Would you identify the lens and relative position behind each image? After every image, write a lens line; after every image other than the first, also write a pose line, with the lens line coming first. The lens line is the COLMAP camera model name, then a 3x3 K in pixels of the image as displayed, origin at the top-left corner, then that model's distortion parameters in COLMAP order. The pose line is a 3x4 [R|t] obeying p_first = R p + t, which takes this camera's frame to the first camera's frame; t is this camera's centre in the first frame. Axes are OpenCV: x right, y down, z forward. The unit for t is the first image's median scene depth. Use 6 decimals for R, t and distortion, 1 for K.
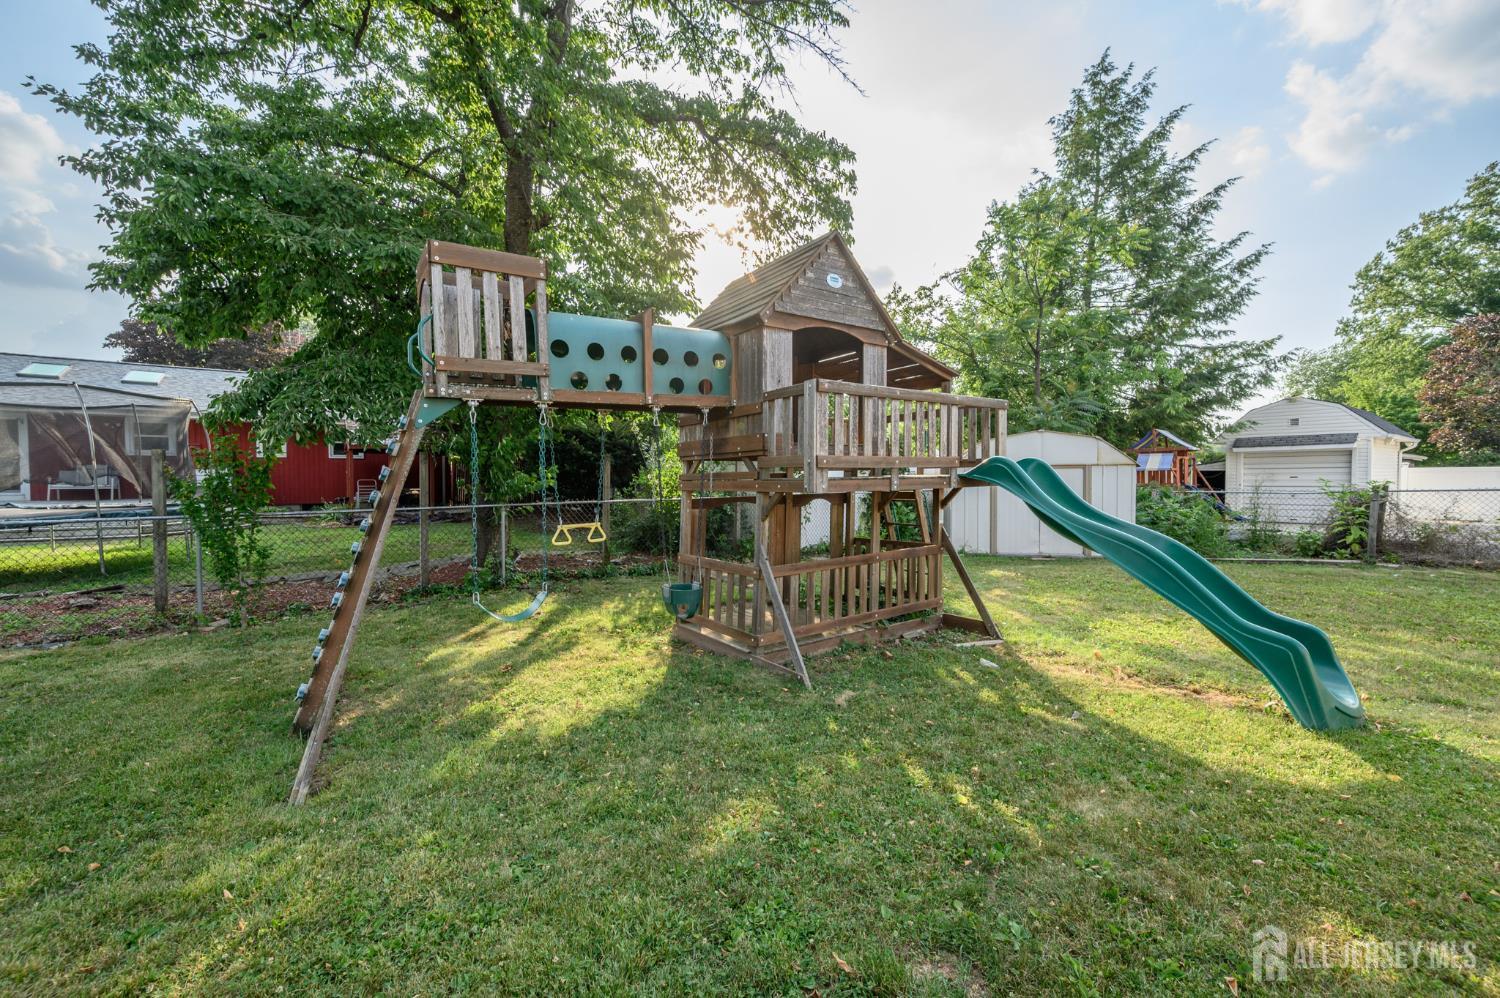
lens RADIAL K [[590.3, 0, 740.8], [0, 590.3, 494.7], [0, 0, 1]] dist [-0.002706, 0.001390]
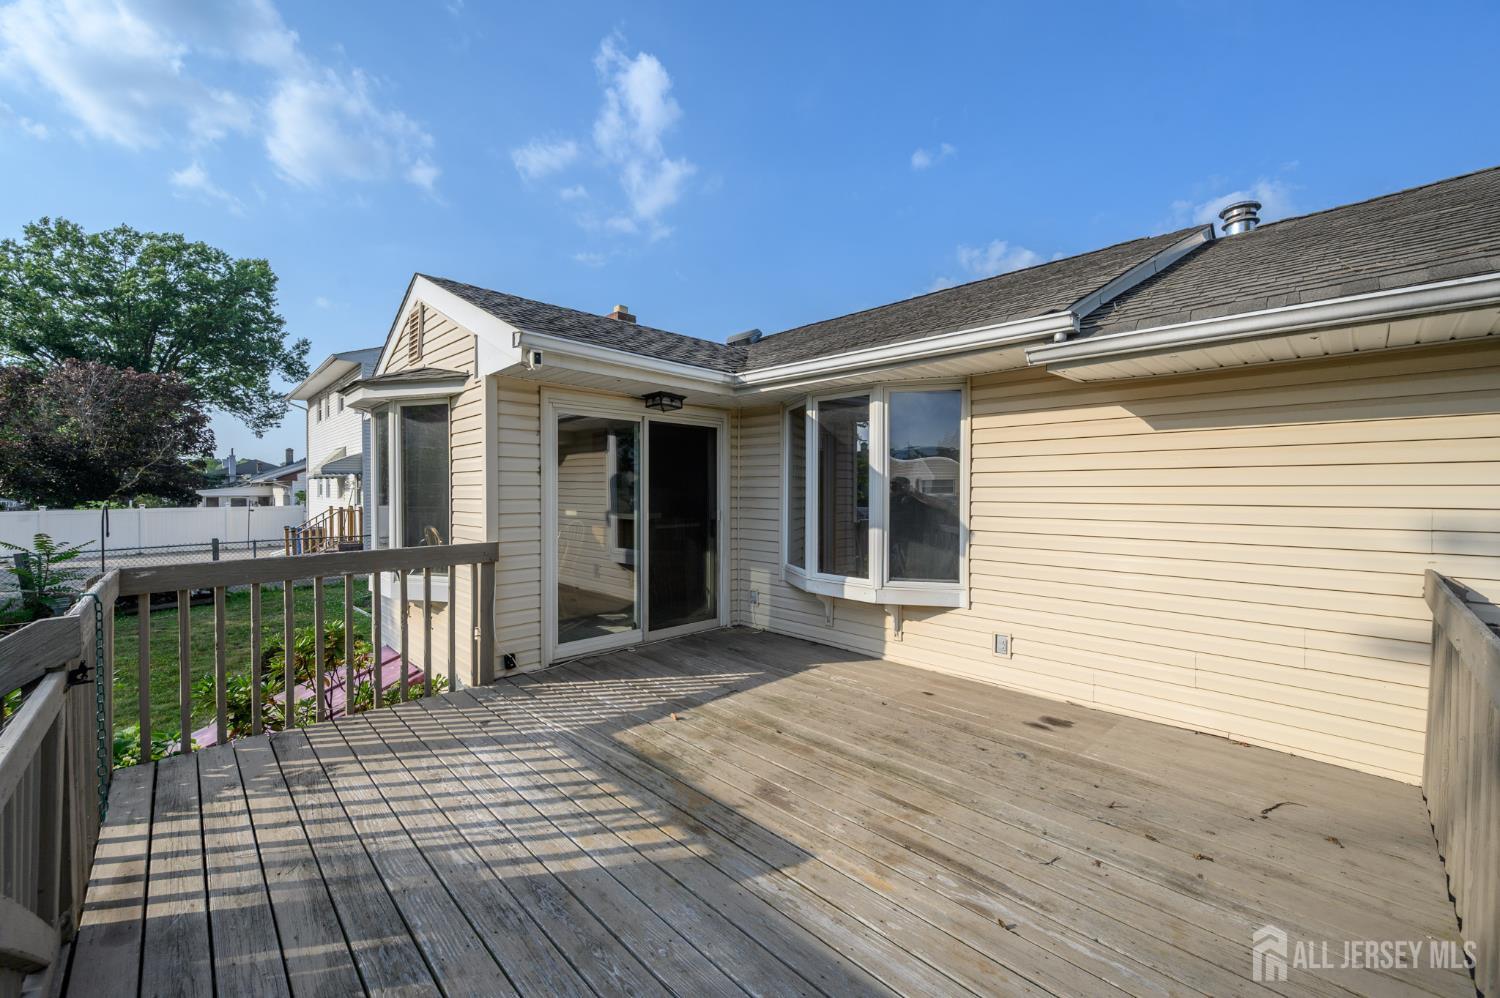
lens RADIAL K [[590.3, 0, 747.5], [0, 590.3, 496.4], [0, 0, 1]] dist [-0.002706, 0.001390]
pose [[-0.149133, -0.013114, 0.988730, -0.011867], [0.034940, 0.999218, 0.018523, -0.050586], [-0.988200, 0.037308, -0.148558, -0.193967]]
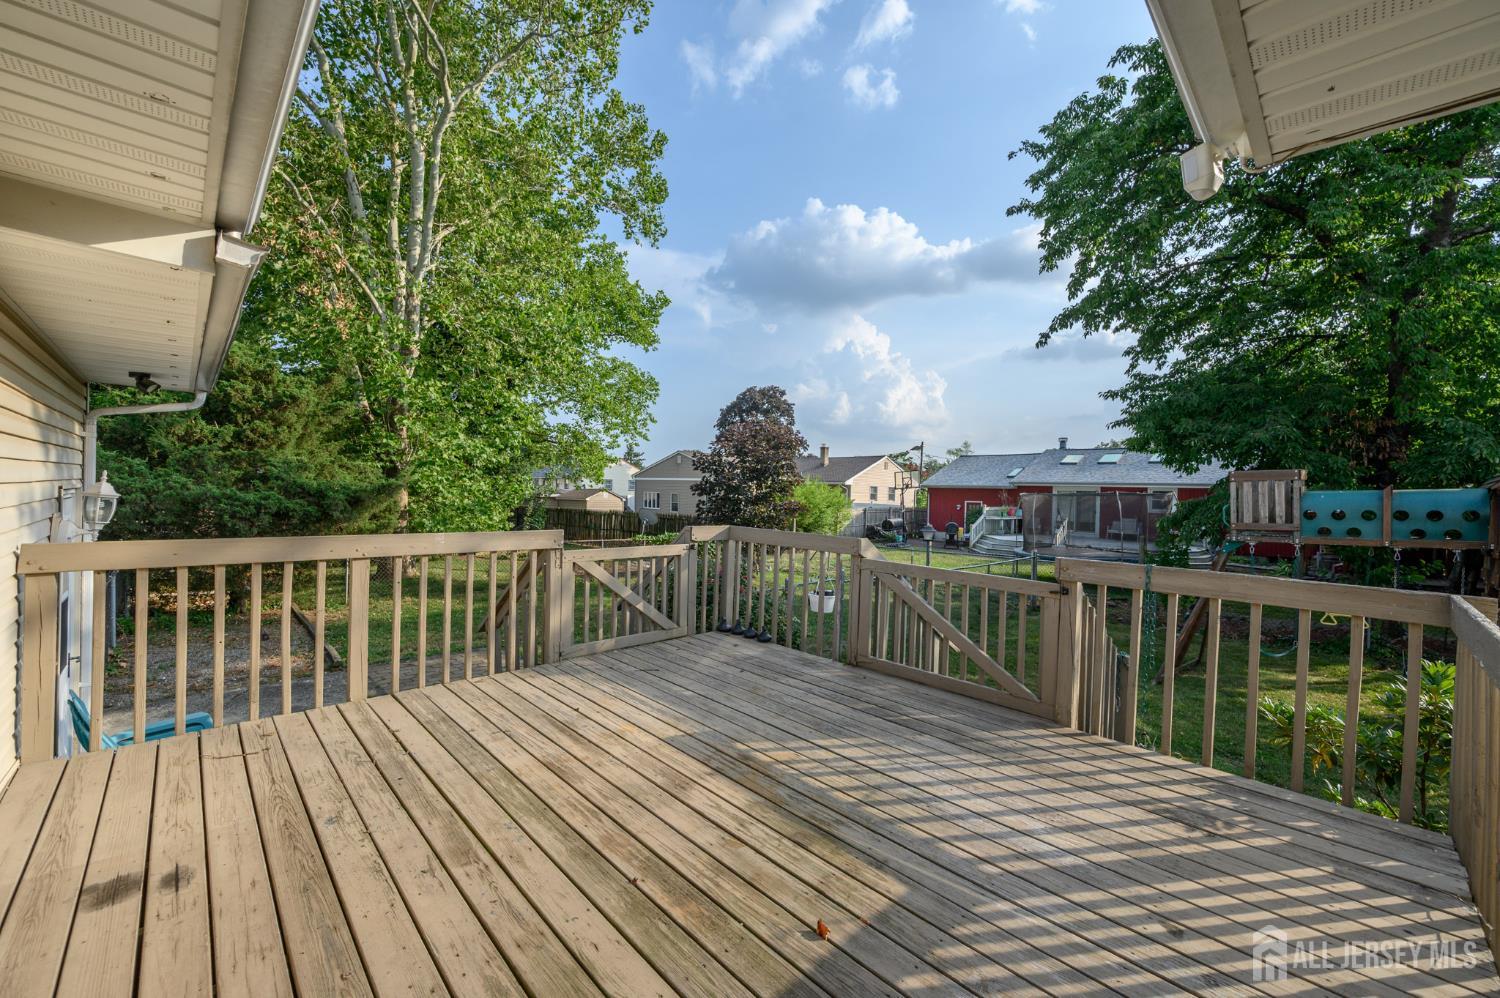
lens RADIAL K [[590.3, 0, 746.0], [0, 590.3, 500.4], [0, 0, 1]] dist [-0.002706, 0.001390]
pose [[0.146846, 0.019096, -0.988975, 0.284962], [-0.061676, 0.998045, 0.010113, -0.046956], [0.987235, 0.059511, 0.147737, -0.228482]]
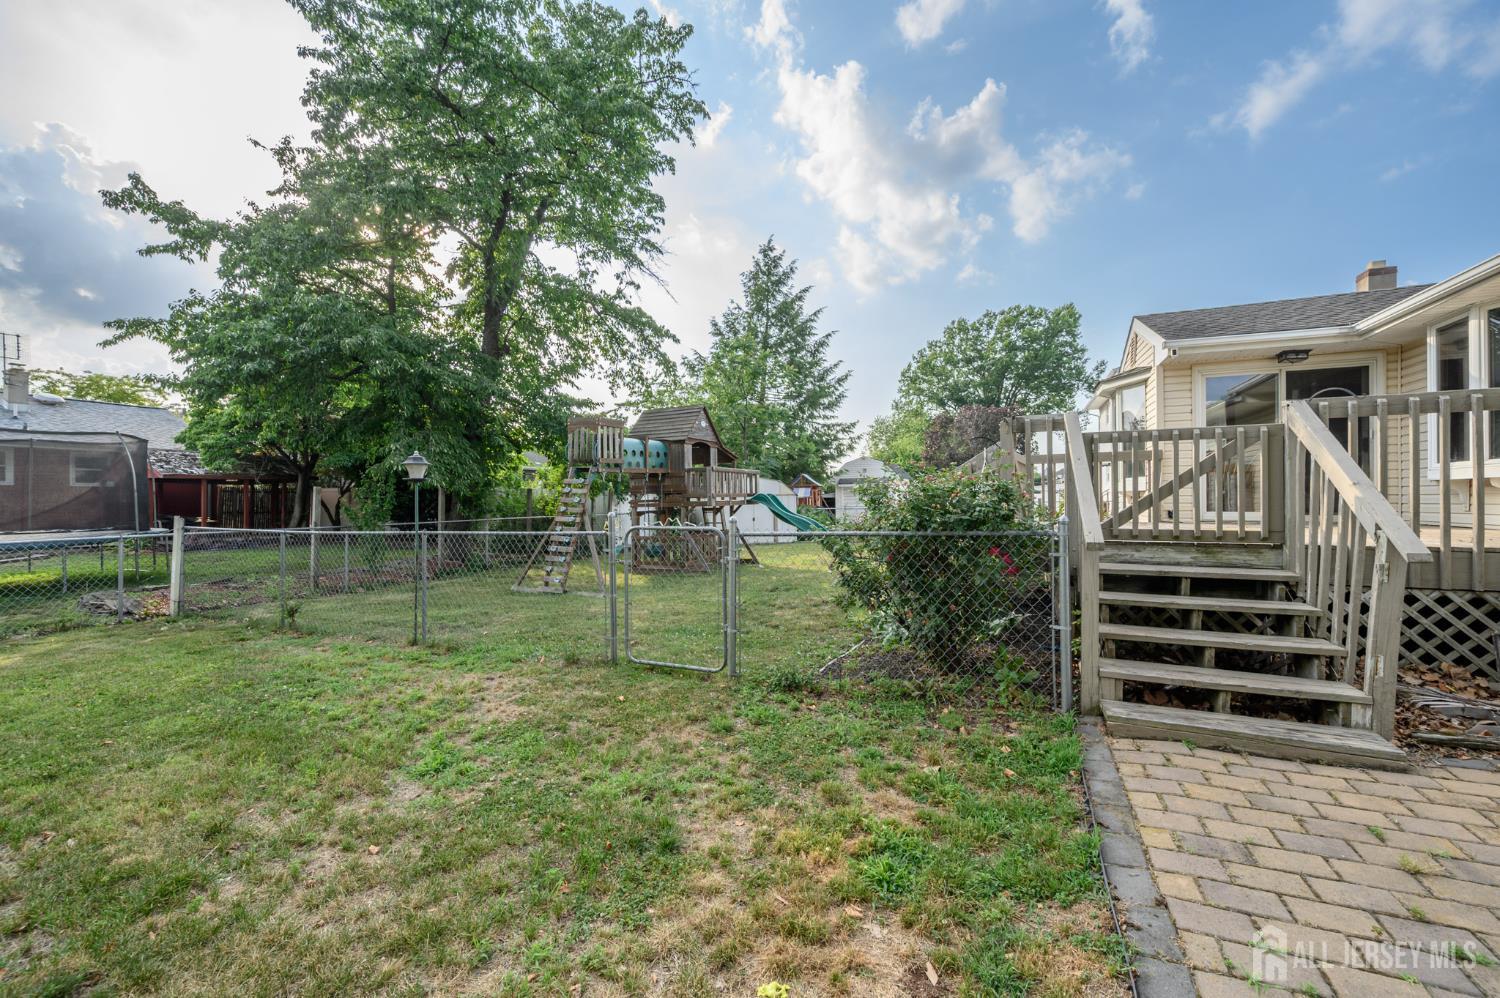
lens RADIAL K [[590.3, 0, 749.3], [0, 590.3, 500.7], [0, 0, 1]] dist [-0.002706, 0.001390]
pose [[0.862017, -0.004321, 0.506861, -0.269675], [0.022298, 0.999319, -0.029404, 0.013598], [-0.506388, 0.036649, 0.861526, -0.359234]]
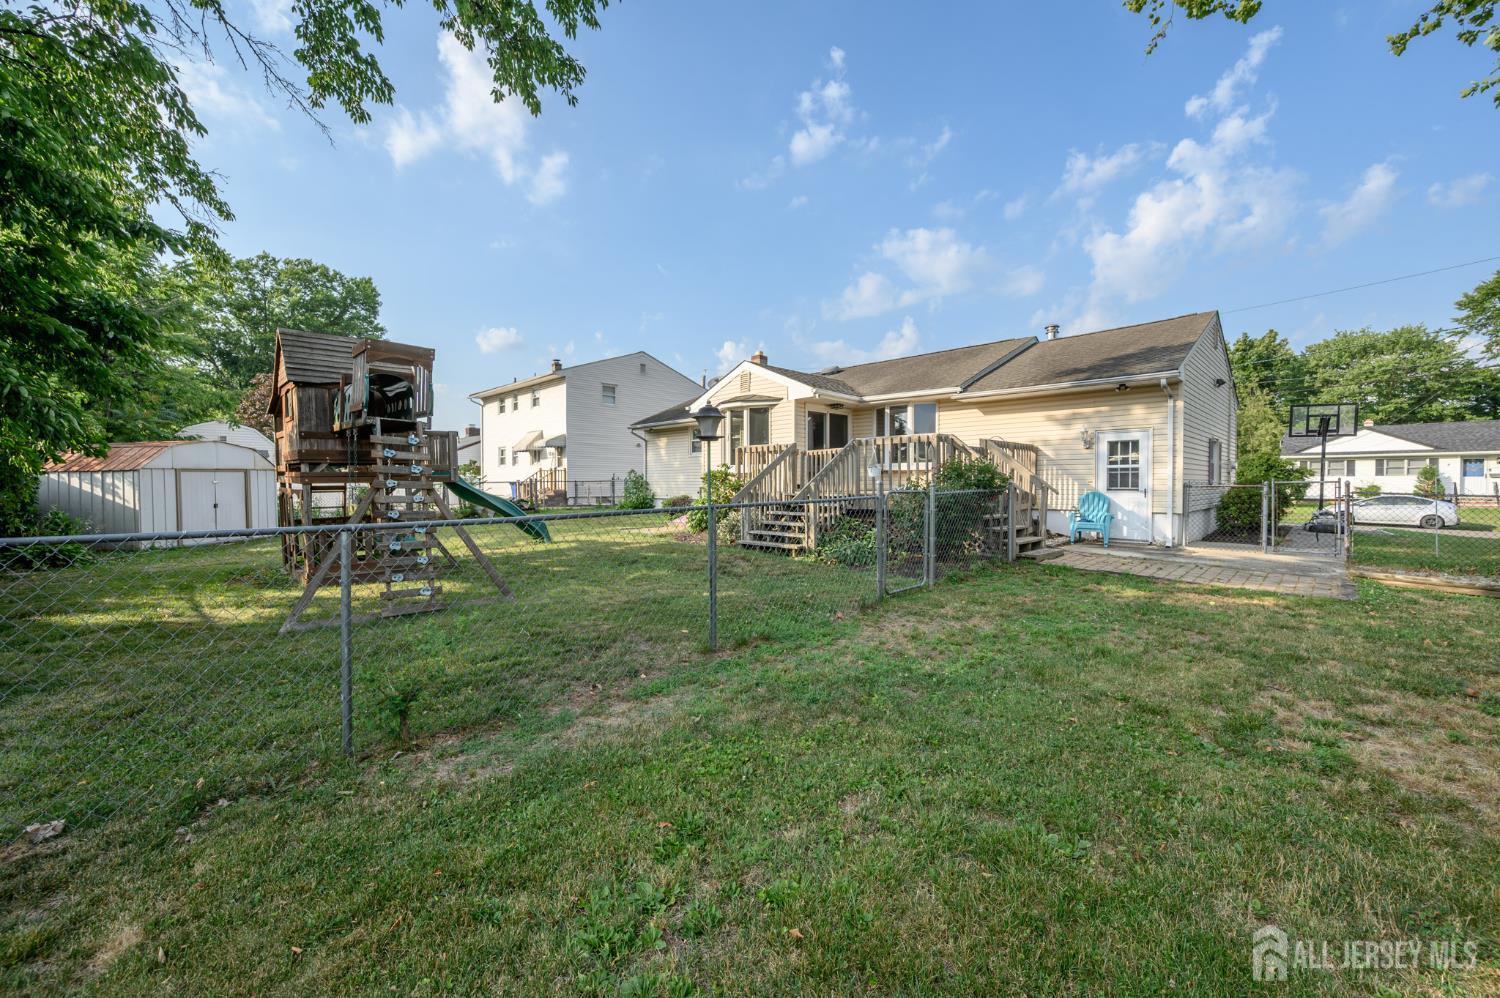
lens RADIAL K [[590.3, 0, 750.4], [0, 590.3, 485.7], [0, 0, 1]] dist [-0.002706, 0.001390]
pose [[-0.163547, -0.006367, 0.986515, -0.525373], [0.034516, 0.999330, 0.012171, 0.005038], [-0.985932, 0.036041, -0.163218, 0.060690]]
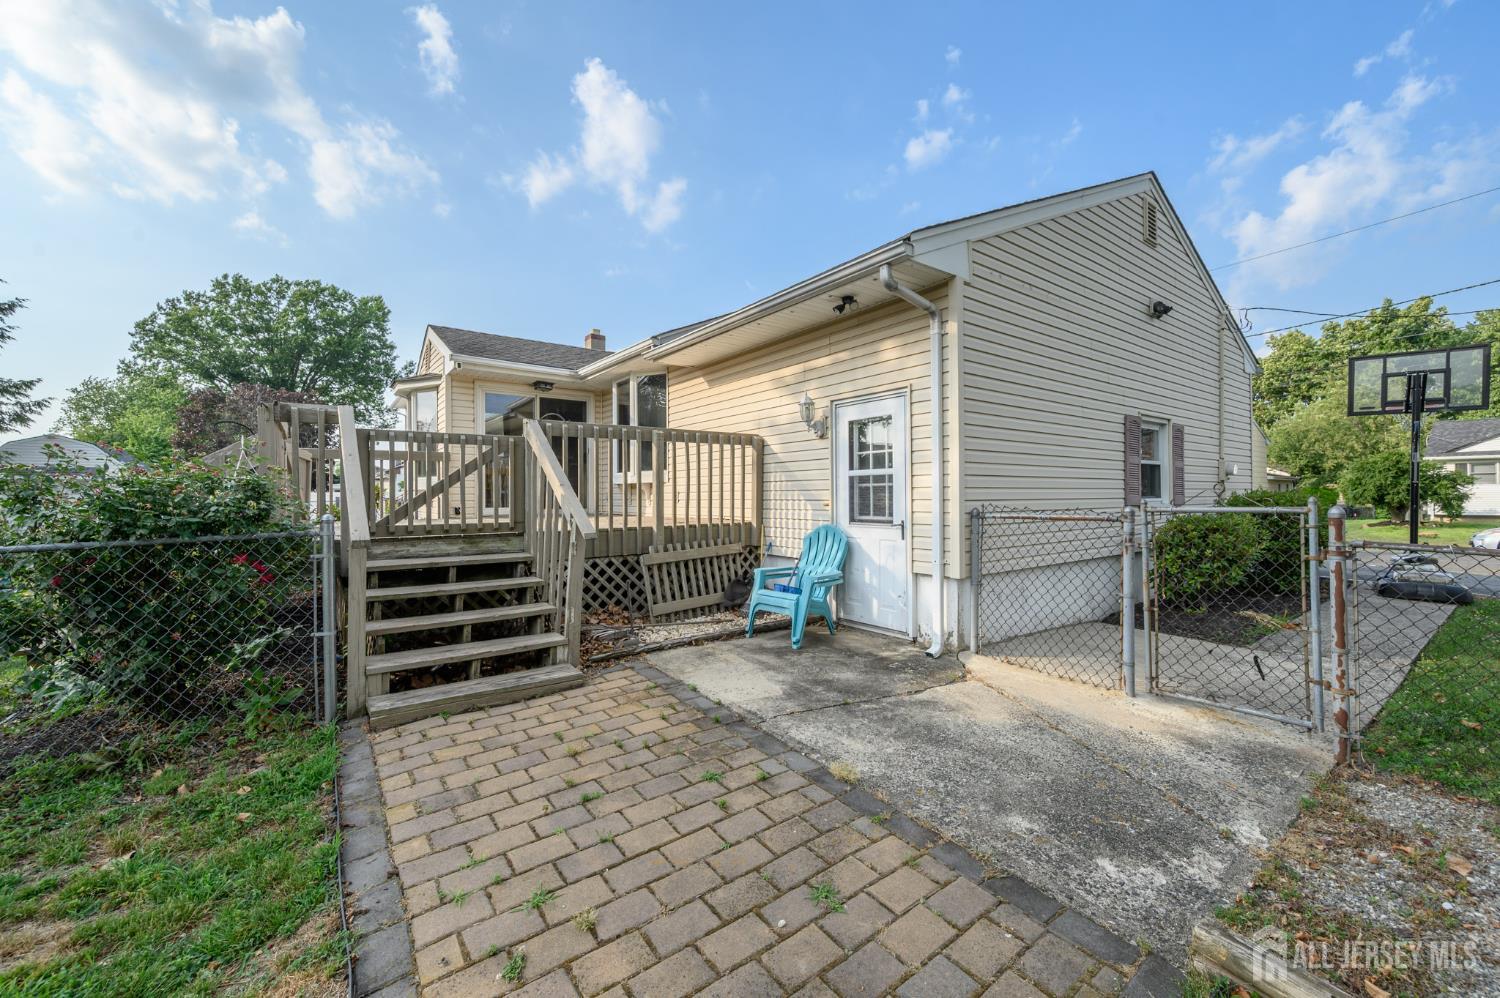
lens RADIAL K [[590.3, 0, 746.0], [0, 590.3, 491.4], [0, 0, 1]] dist [-0.002706, 0.001390]
pose [[-0.013128, 0.005973, 0.999896, -0.266823], [0.041926, 0.999106, -0.005418, 0.014517], [-0.999034, 0.041850, -0.013366, -0.371933]]
